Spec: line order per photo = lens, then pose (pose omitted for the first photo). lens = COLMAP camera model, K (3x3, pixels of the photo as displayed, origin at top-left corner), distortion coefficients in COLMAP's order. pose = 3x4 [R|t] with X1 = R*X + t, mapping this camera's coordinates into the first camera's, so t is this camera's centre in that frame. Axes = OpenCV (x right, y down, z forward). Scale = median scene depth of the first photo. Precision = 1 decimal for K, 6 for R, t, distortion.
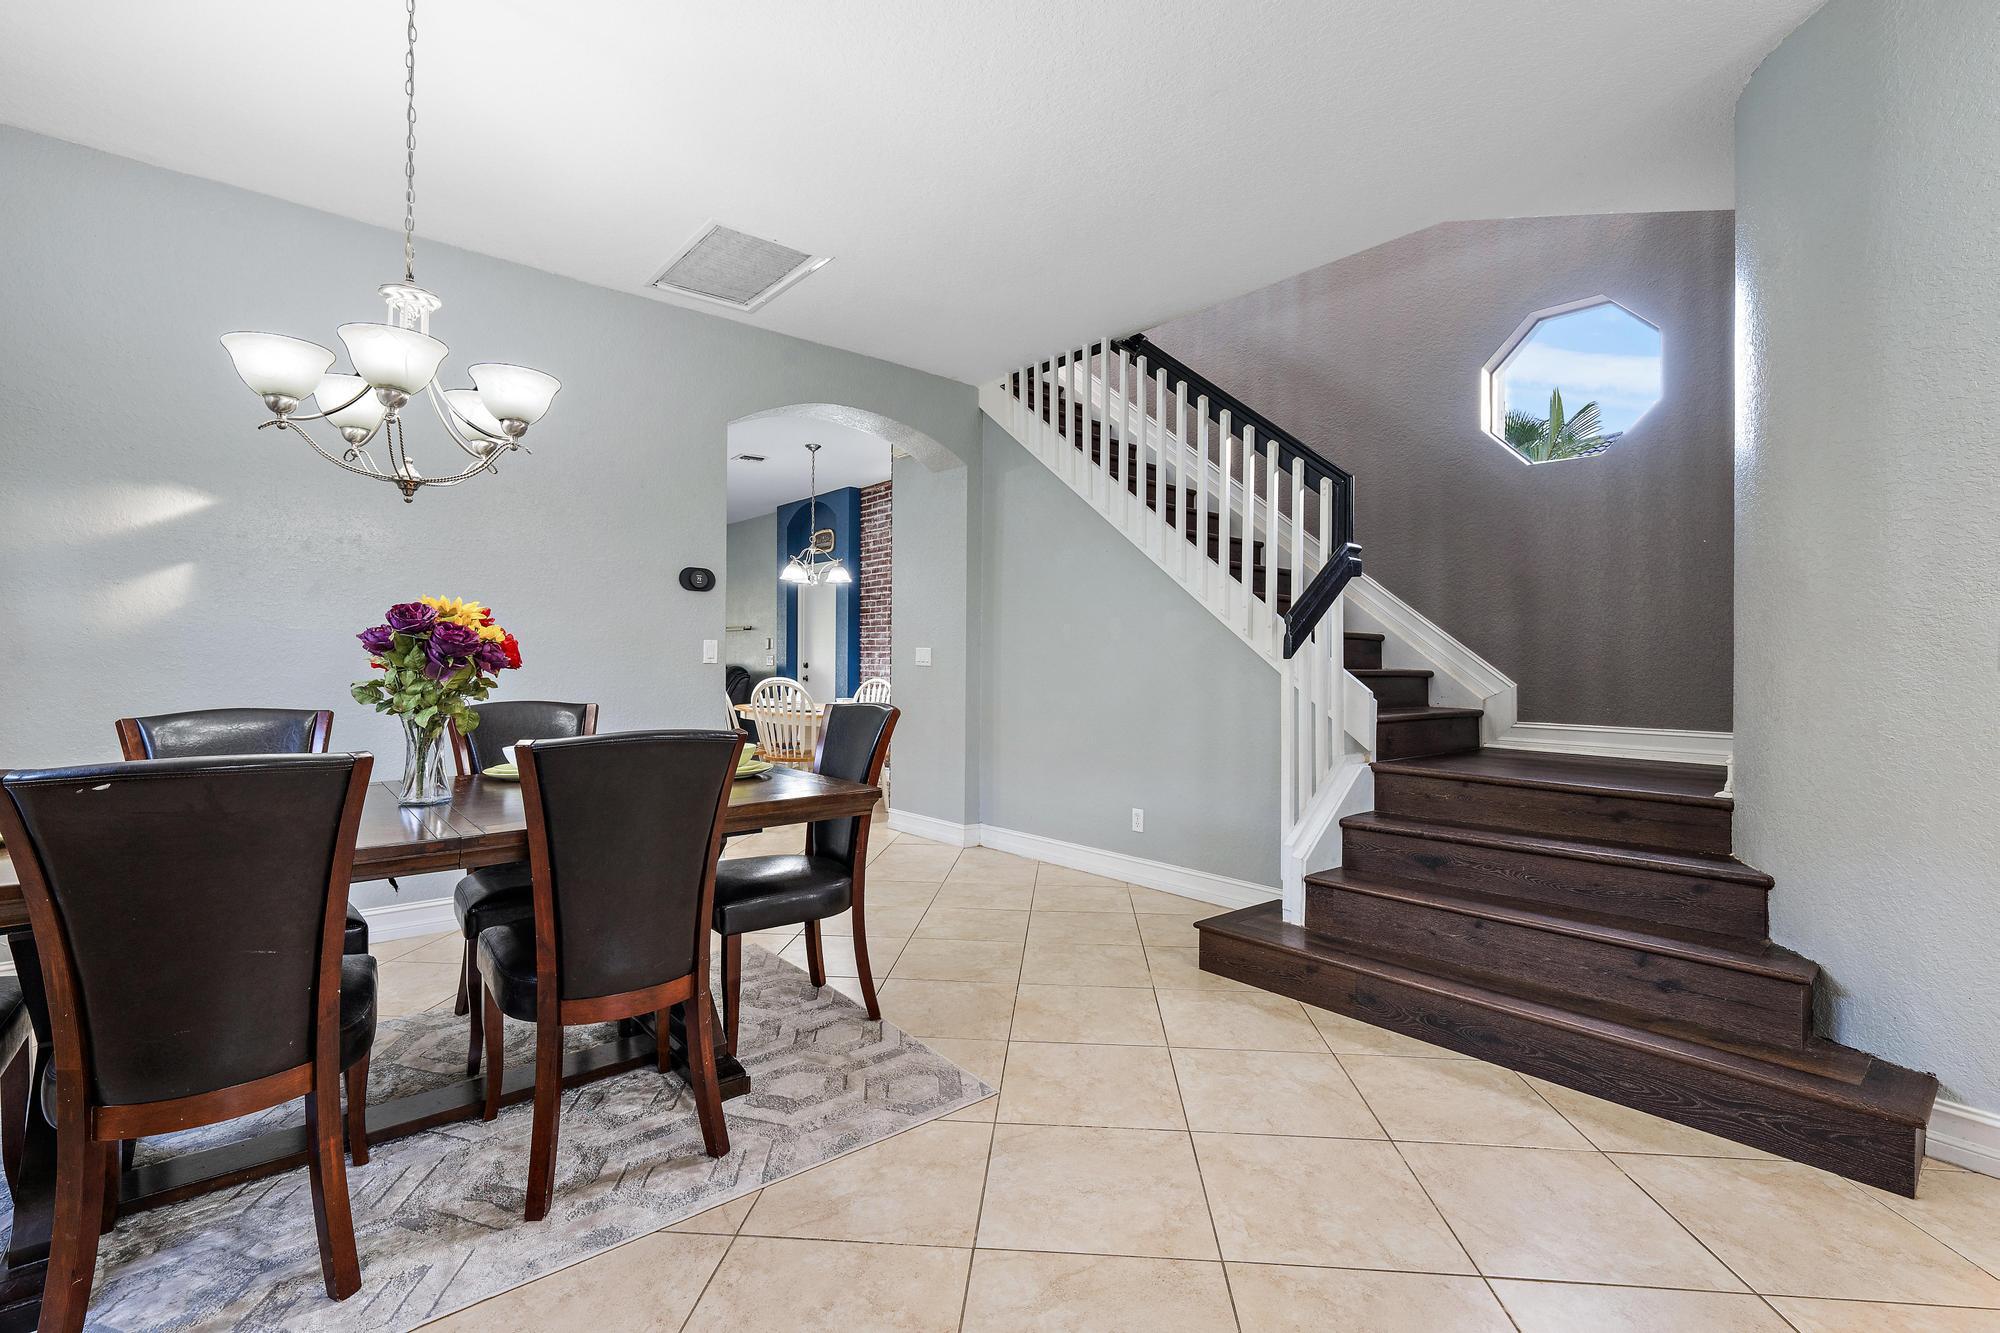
lens RADIAL K [[908.1, 0, 998.0], [0, 908.1, 656.4], [0, 0, 1]] dist [0.000302, -0.000410]
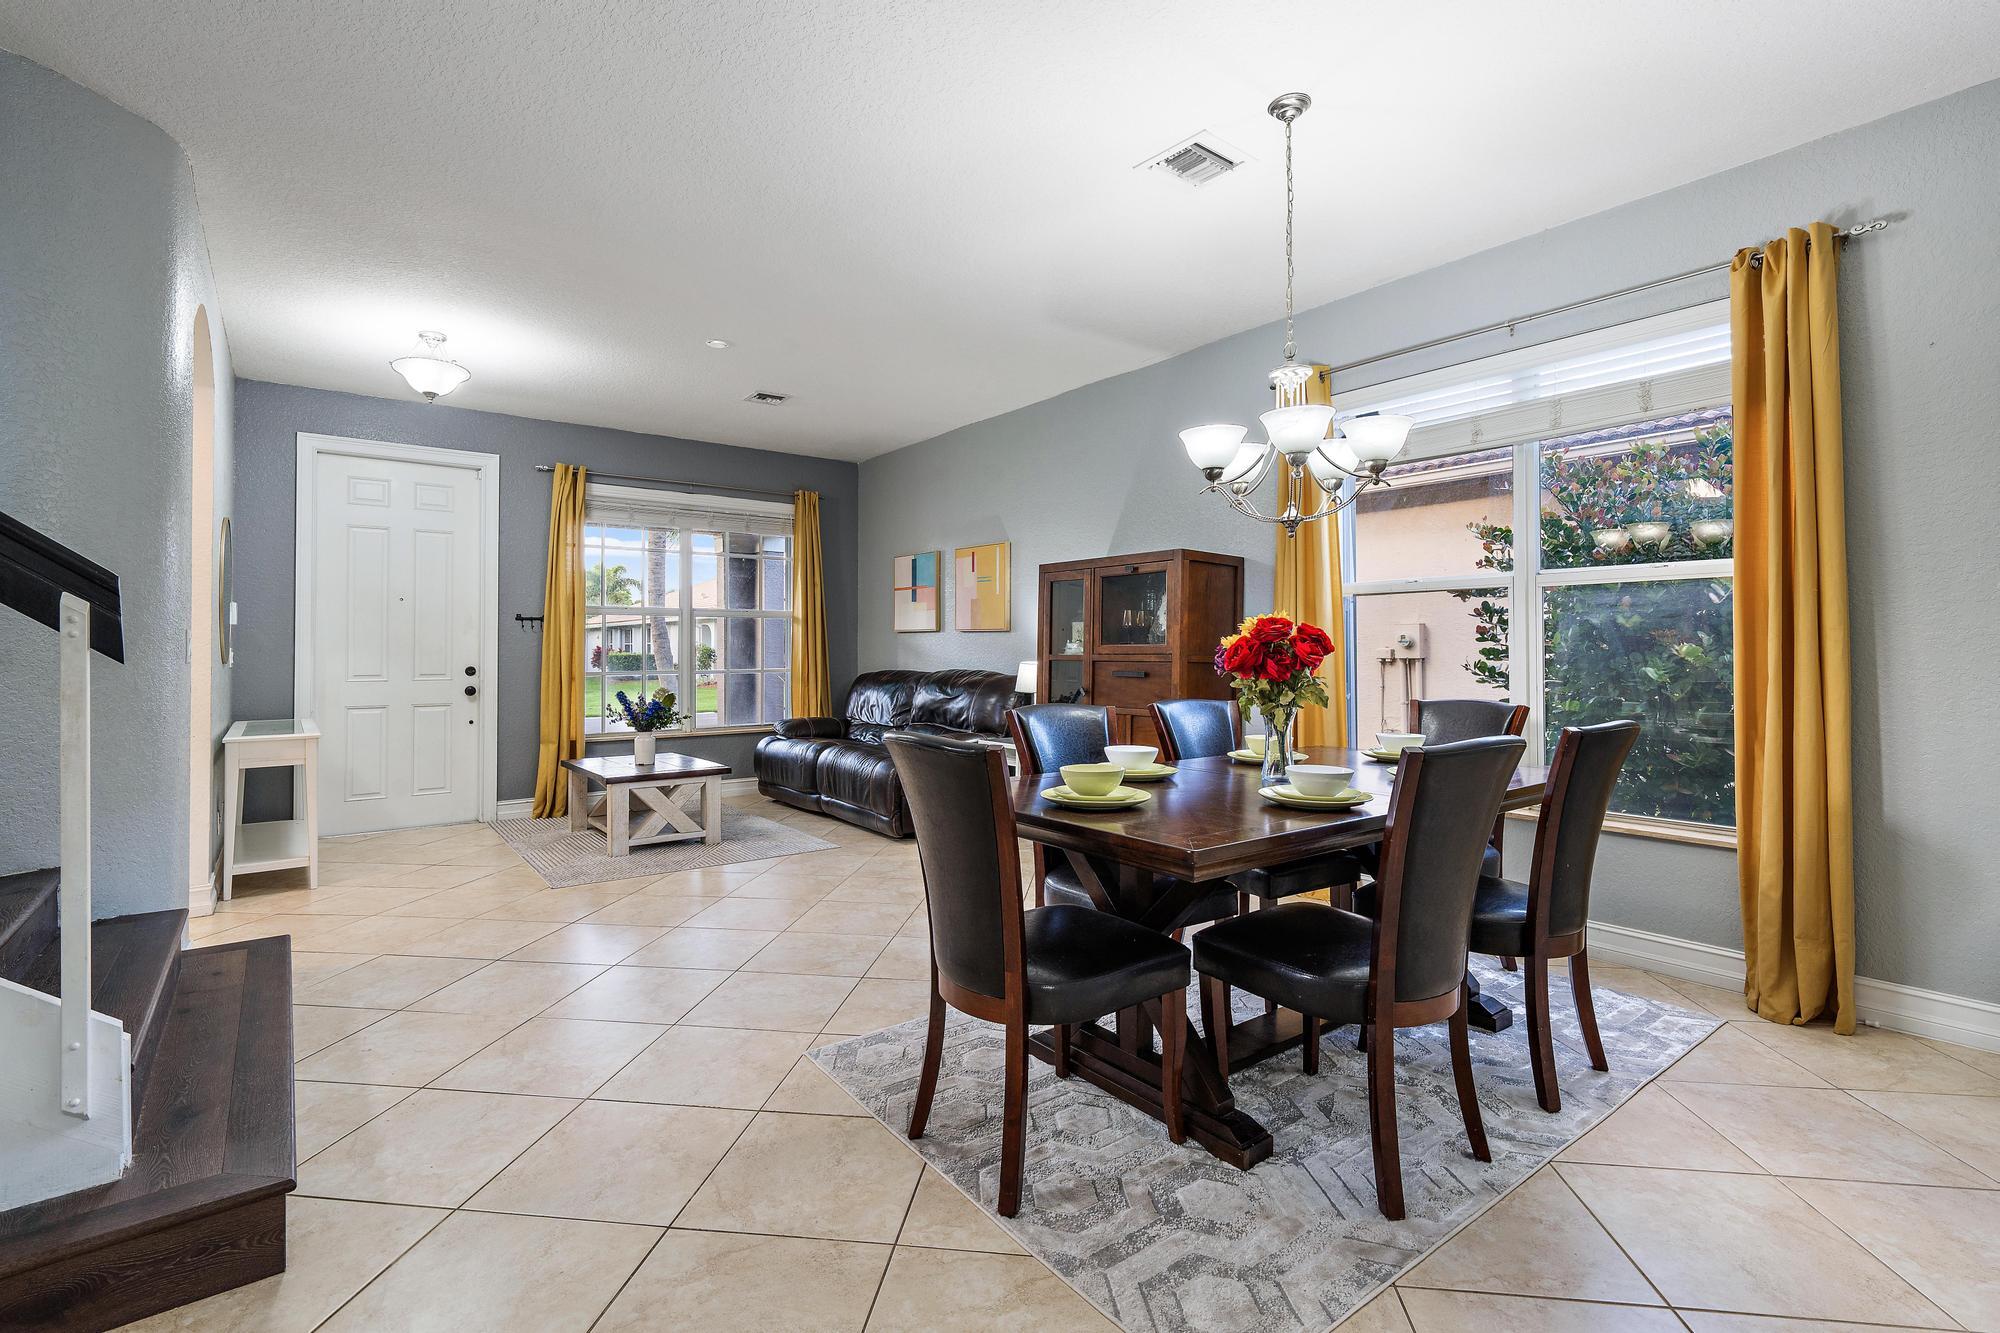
lens RADIAL K [[908.1, 0, 998.0], [0, 908.1, 656.4], [0, 0, 1]] dist [0.000302, -0.000410]
pose [[-0.998983, -0.007896, 0.044402, -0.295961], [-0.007925, 0.999968, -0.000474, -0.007095], [-0.044396, -0.000826, -0.999014, 2.209693]]
